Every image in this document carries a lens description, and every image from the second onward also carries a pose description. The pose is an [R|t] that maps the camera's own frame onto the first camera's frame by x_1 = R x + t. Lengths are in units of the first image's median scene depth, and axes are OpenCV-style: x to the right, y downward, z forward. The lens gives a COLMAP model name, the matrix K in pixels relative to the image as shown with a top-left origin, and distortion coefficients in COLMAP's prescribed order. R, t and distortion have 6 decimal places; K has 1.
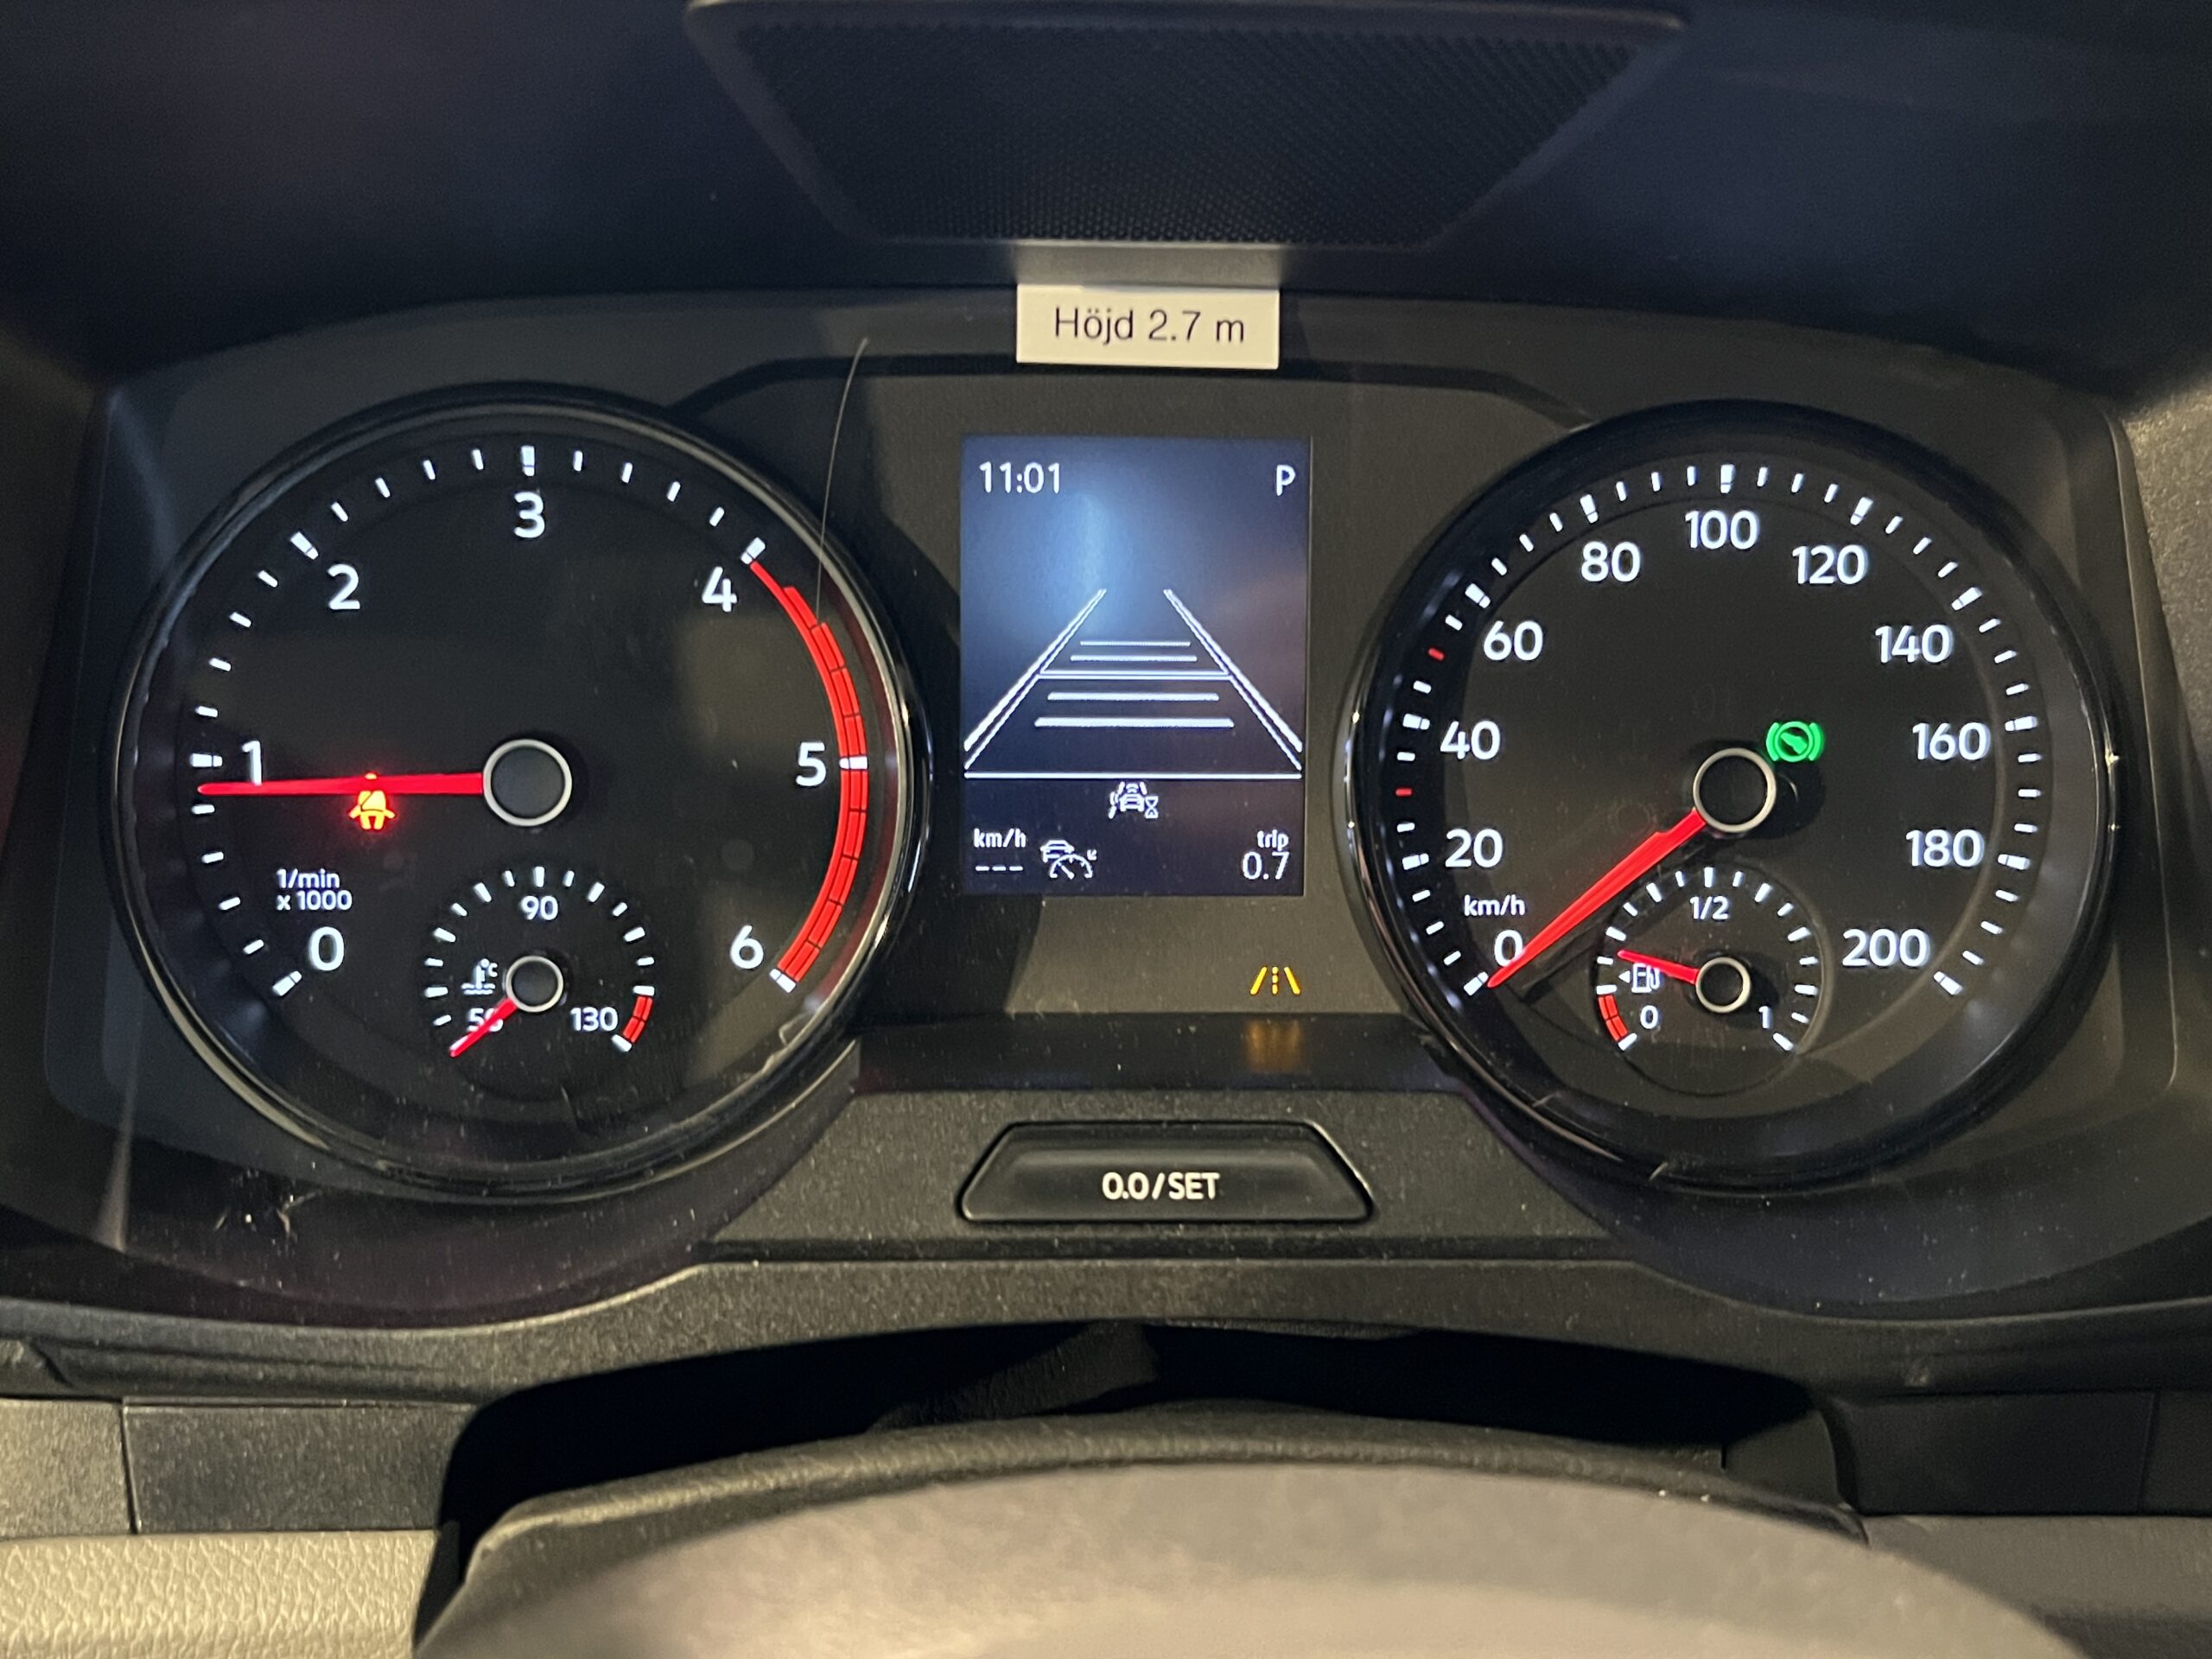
lens RADIAL K [[2172.9, 0, 1106.0], [0, 2172.9, 829.5], [0, 0, 1]] dist [0.140161, -0.442928]
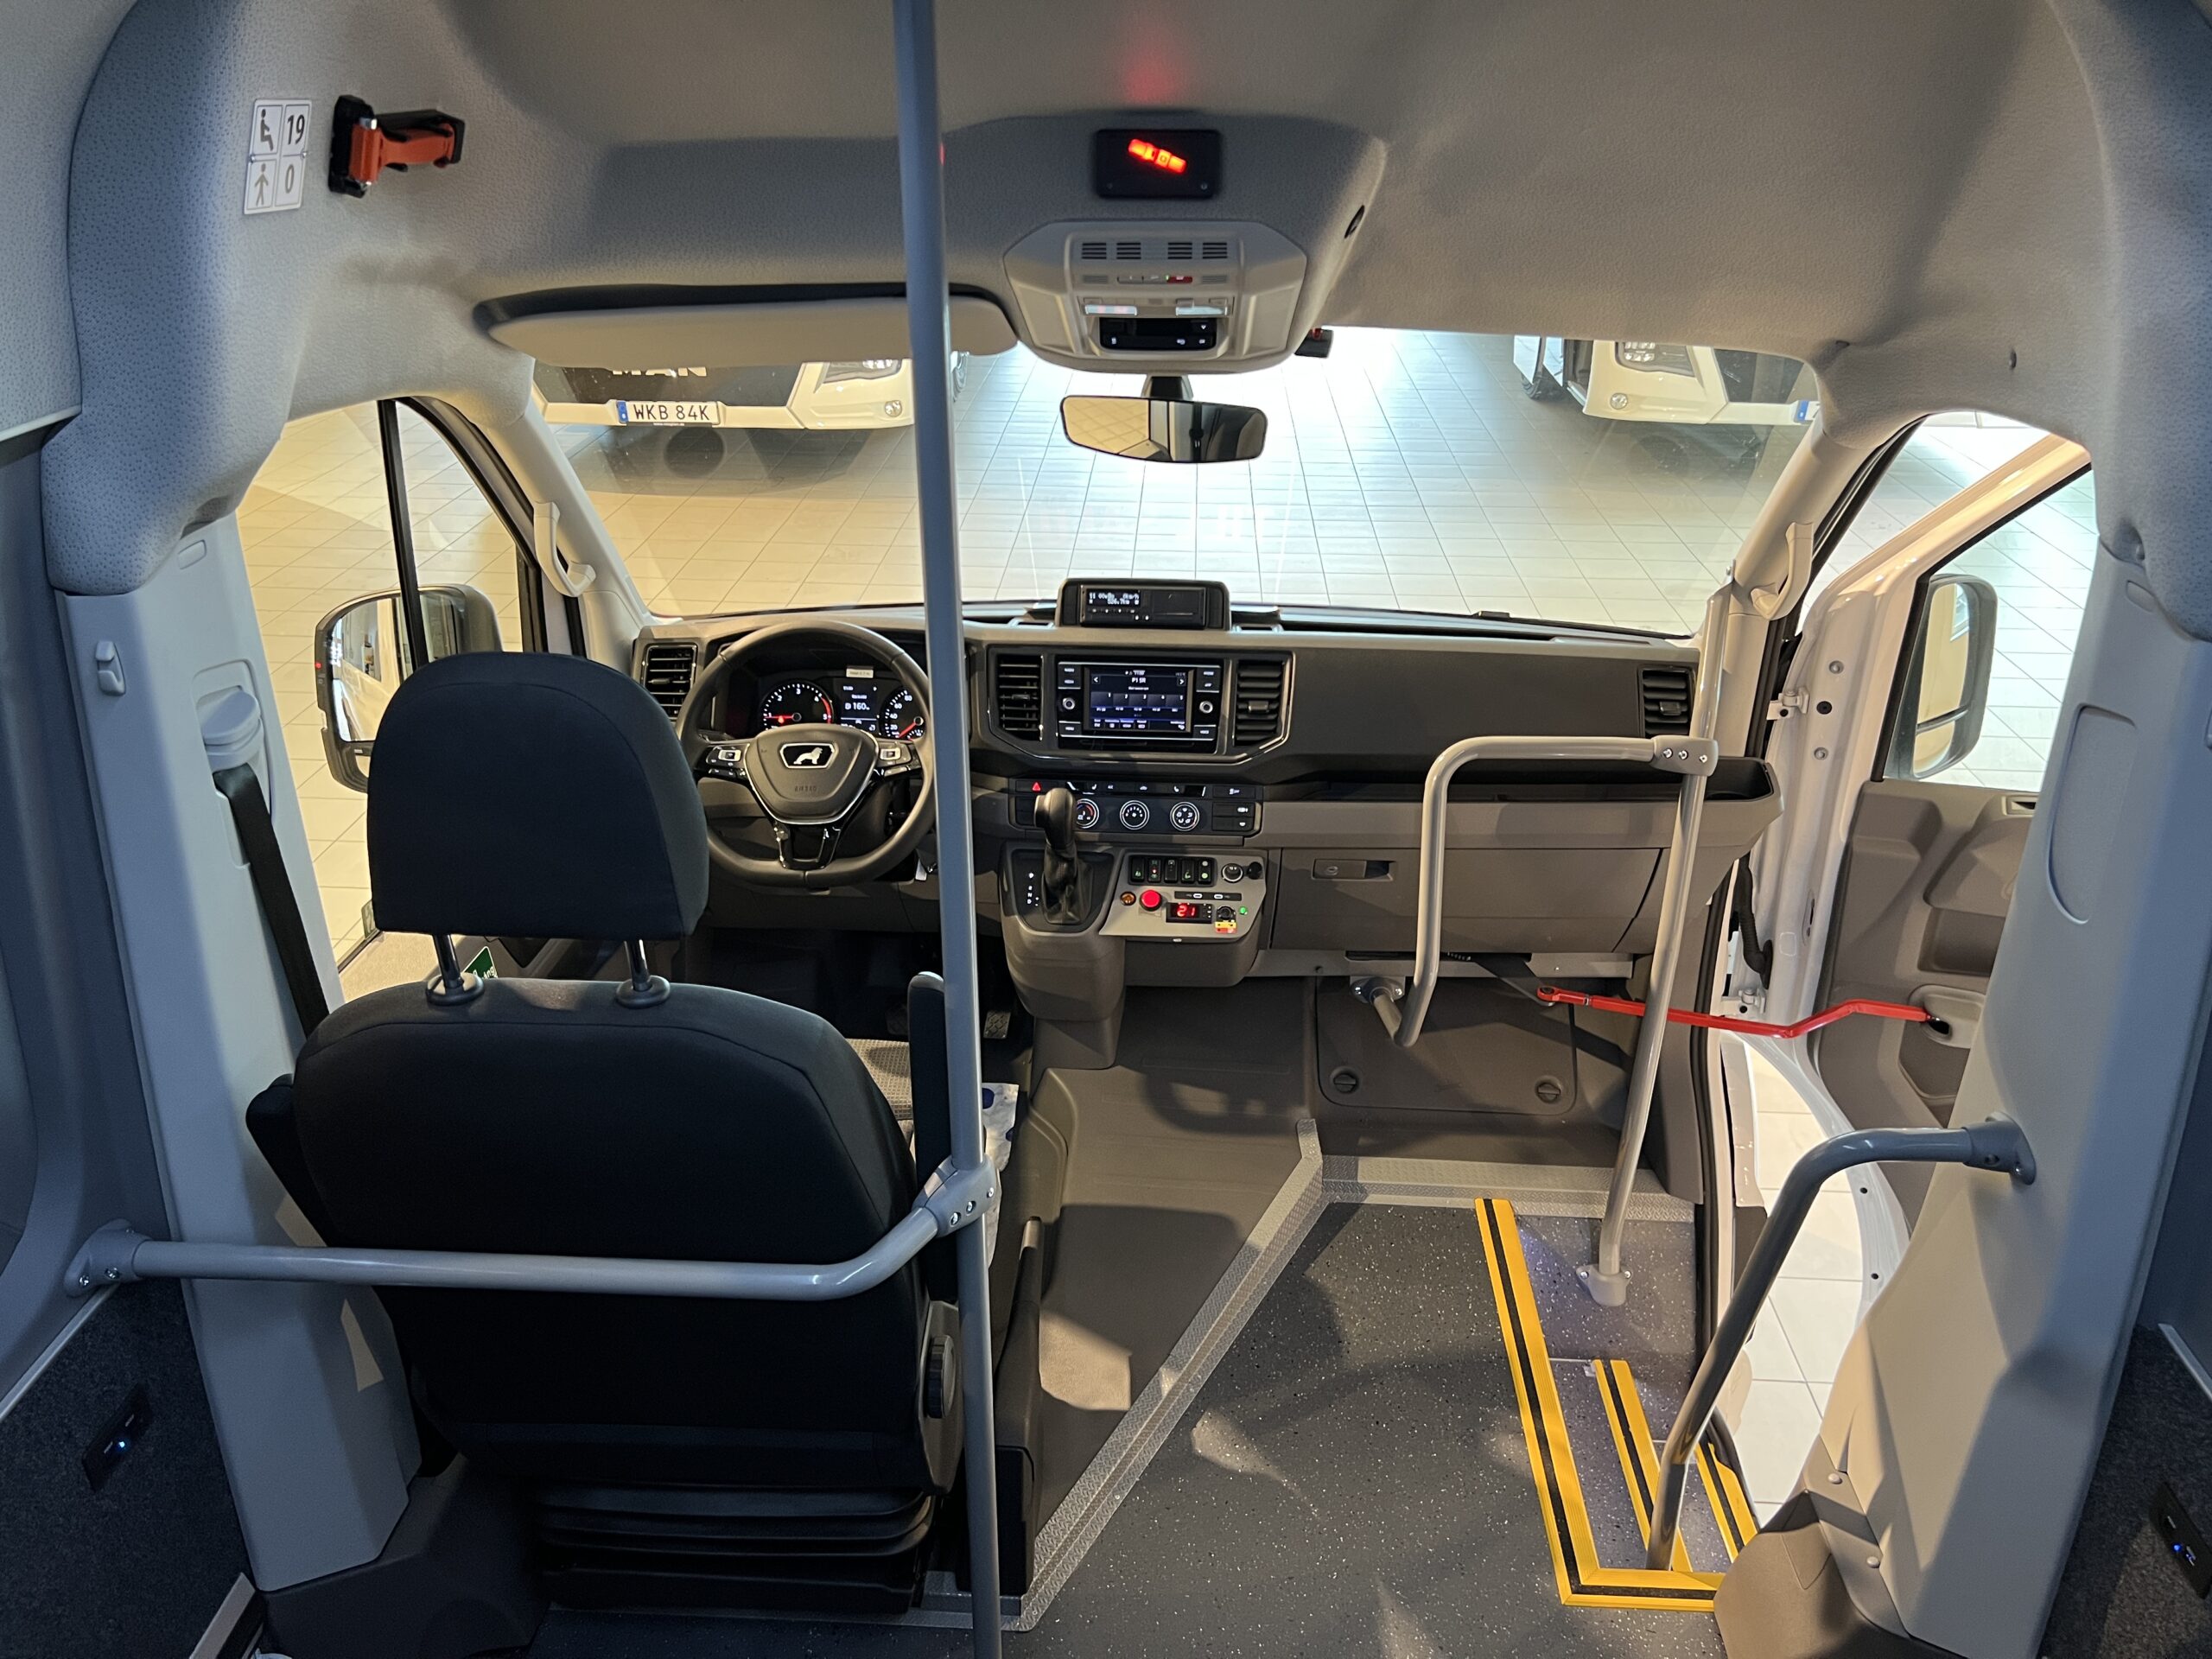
lens RADIAL K [[1672.6, 0, 1124.8], [0, 1672.6, 830.5], [0, 0, 1]] dist [0.052485, -0.004449]
pose [[0.996049, 0.019706, -0.086586, 1.841546], [-0.030665, 0.991414, -0.127116, 1.373392], [0.083337, 0.129269, 0.988101, -6.170917]]
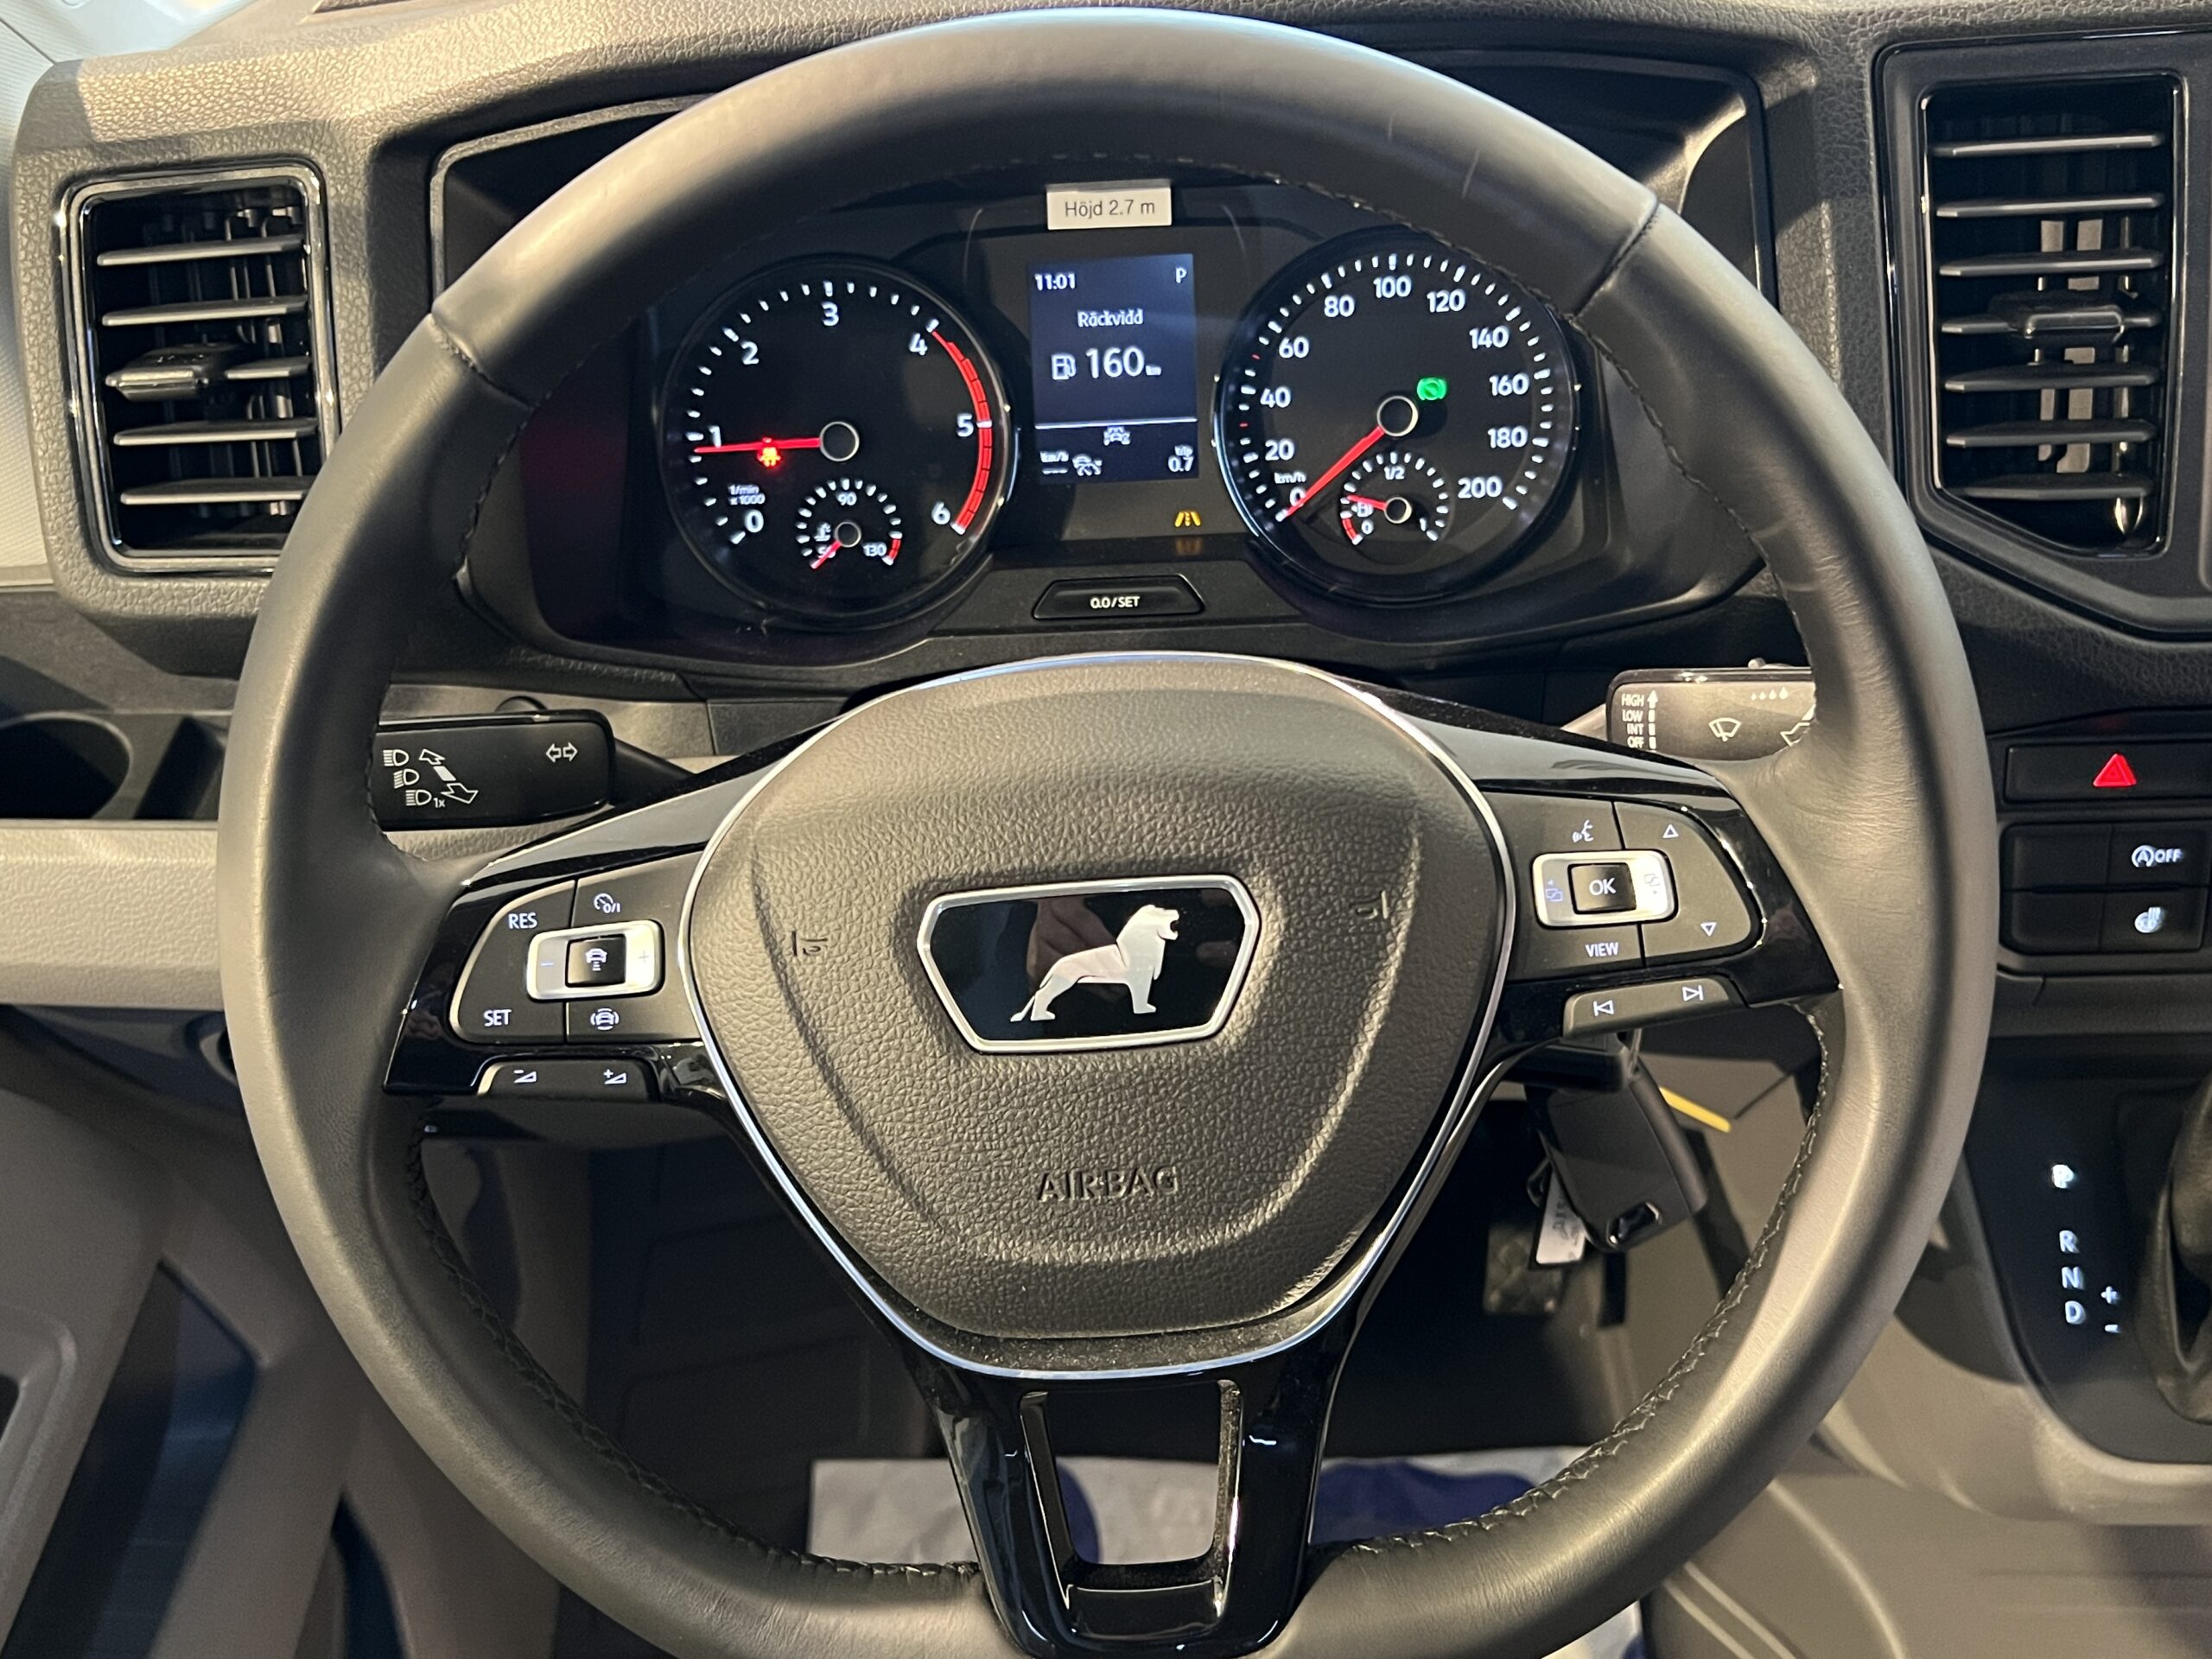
lens RADIAL K [[2227.6, 0, 1090.6], [0, 2227.6, 842.7], [0, 0, 1]] dist [0.142071, -0.397552]
pose [[0.994866, -0.032626, -0.095793, 0.183865], [0.048853, 0.983835, 0.172283, 0.000495], [0.088624, -0.176079, 0.980379, -1.213661]]
